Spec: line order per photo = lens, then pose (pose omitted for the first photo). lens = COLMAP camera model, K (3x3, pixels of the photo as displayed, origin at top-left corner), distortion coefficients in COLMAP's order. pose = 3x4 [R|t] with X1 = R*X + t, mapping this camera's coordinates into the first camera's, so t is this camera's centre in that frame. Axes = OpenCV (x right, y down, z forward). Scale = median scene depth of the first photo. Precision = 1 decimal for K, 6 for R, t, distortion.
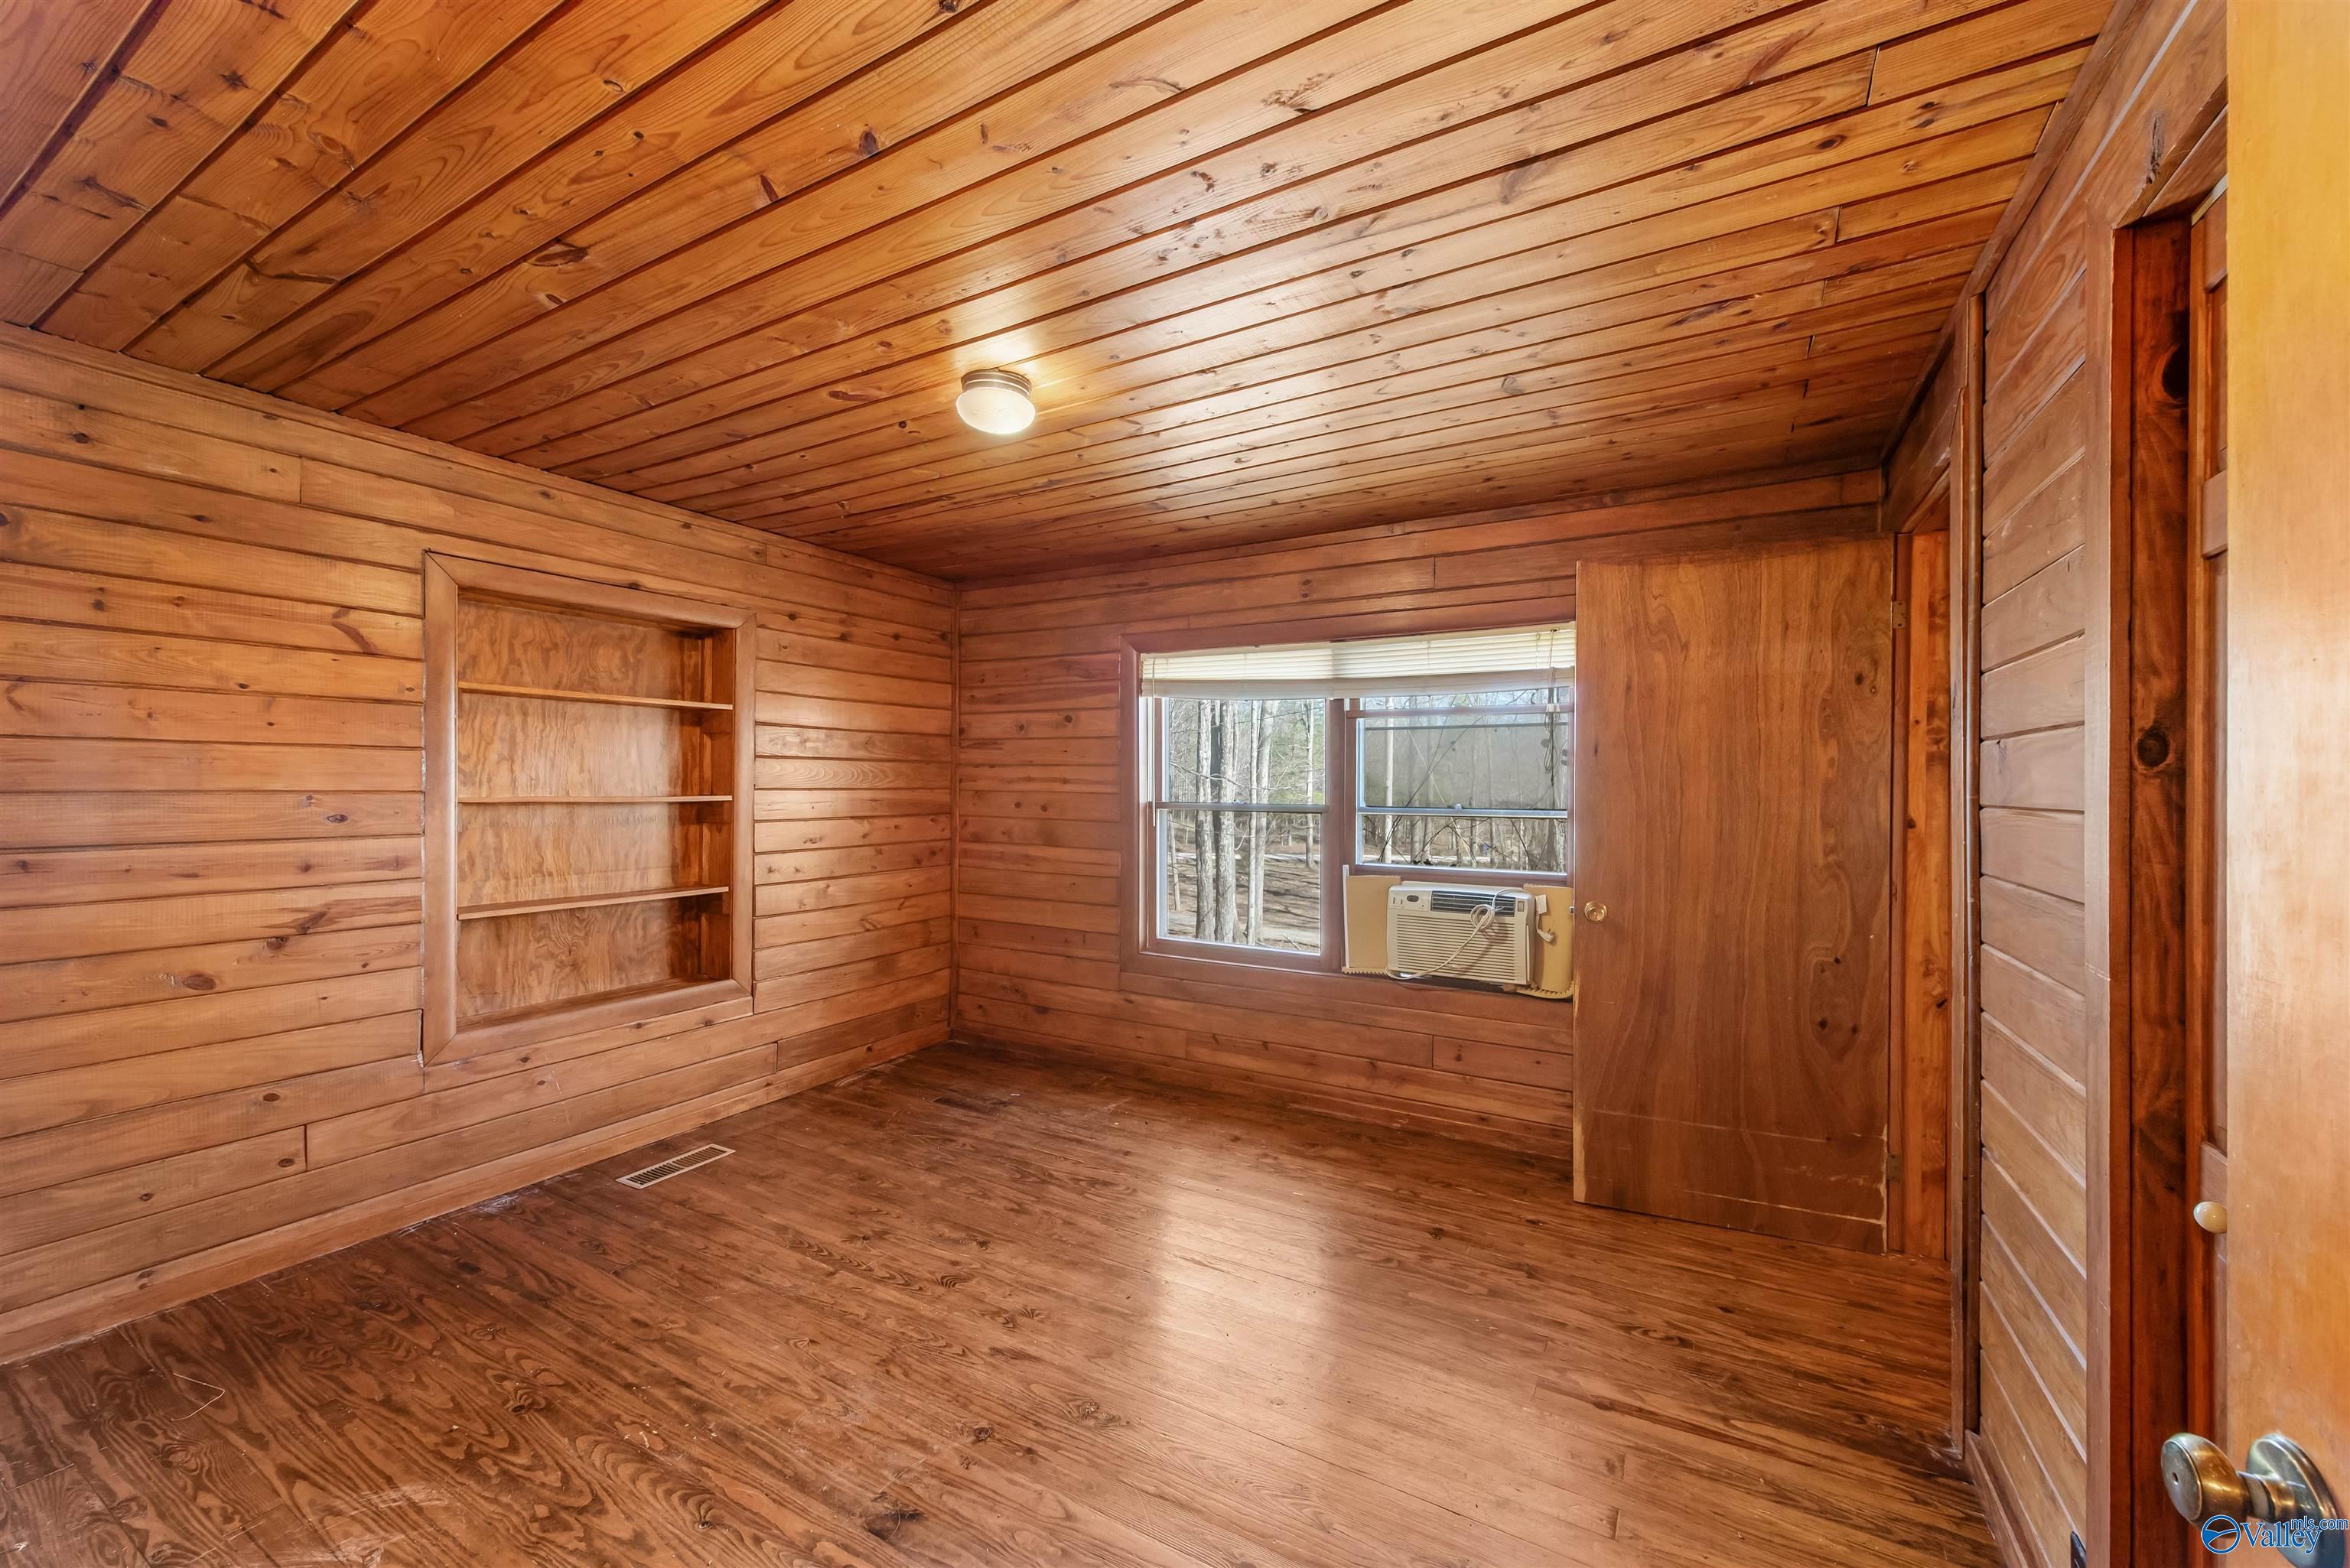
lens RADIAL K [[917.5, 0, 1195.4], [0, 917.5, 778.4], [0, 0, 1]] dist [0.000935, -0.001373]
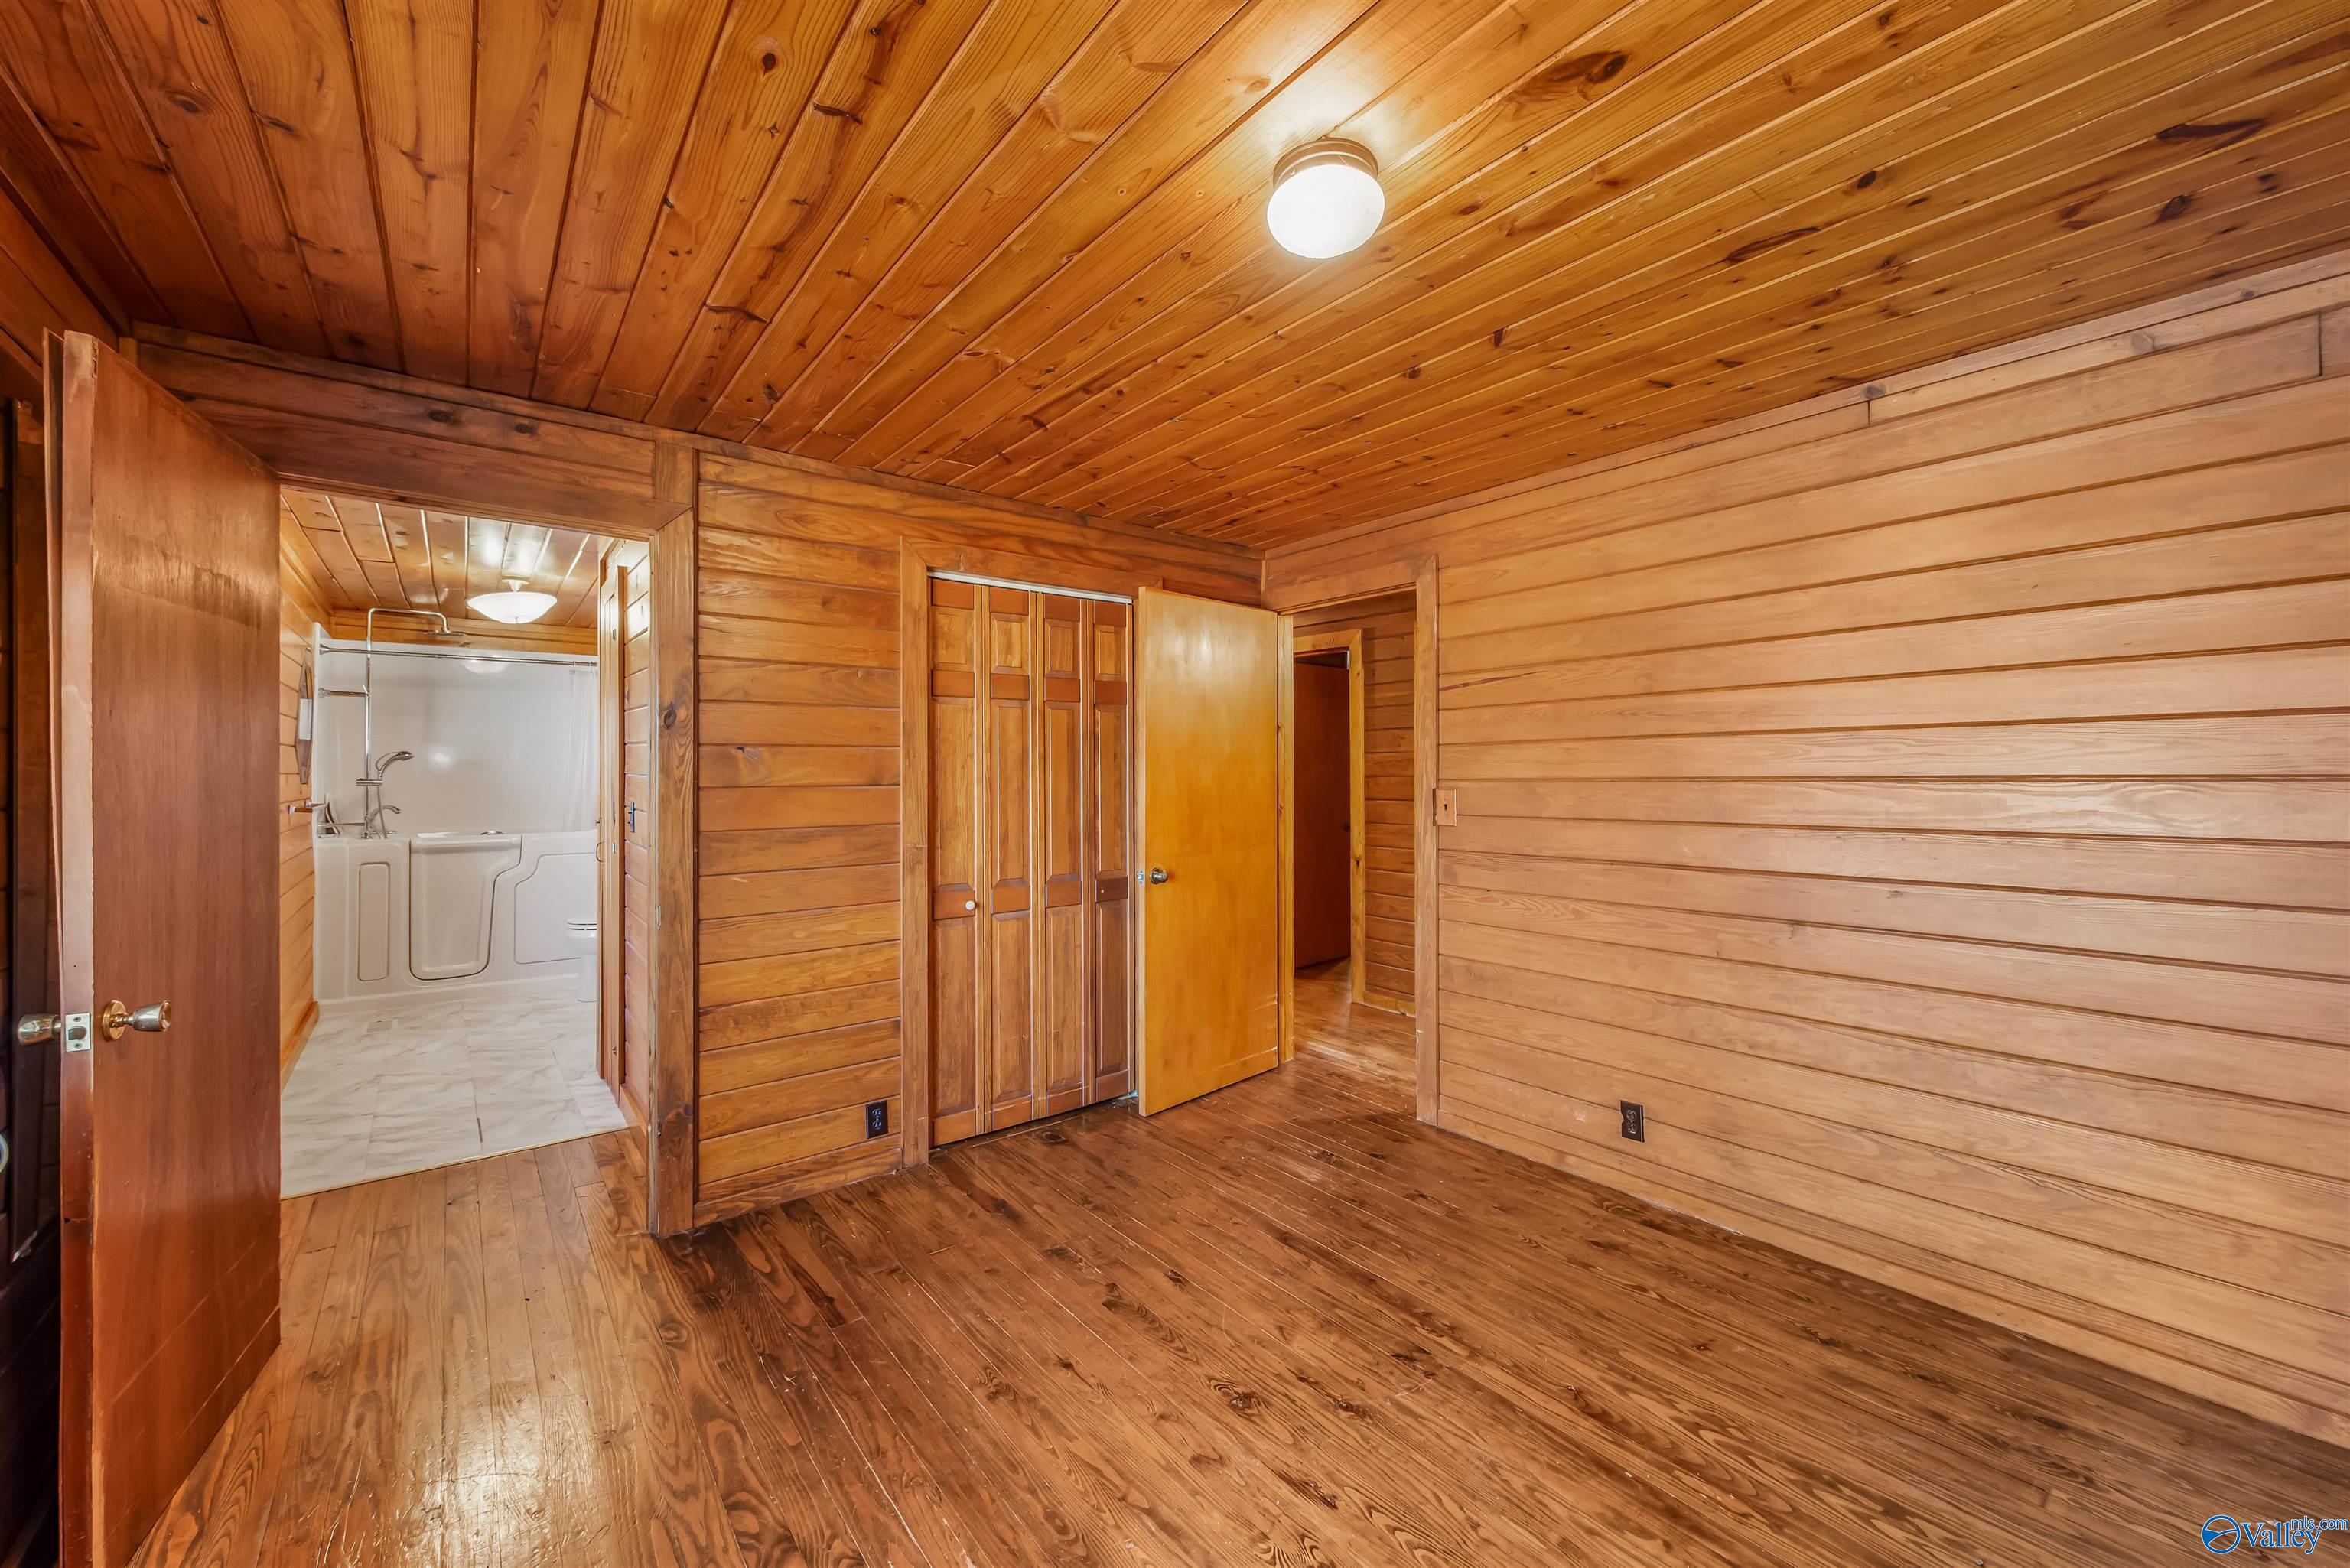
lens RADIAL K [[917.5, 0, 1191.4], [0, 917.5, 773.1], [0, 0, 1]] dist [0.000935, -0.001373]
pose [[-0.925912, -0.002600, 0.377731, -0.462948], [-0.003868, 0.999989, -0.002598, 0.004422], [-0.377720, -0.003867, -0.925912, 2.036453]]
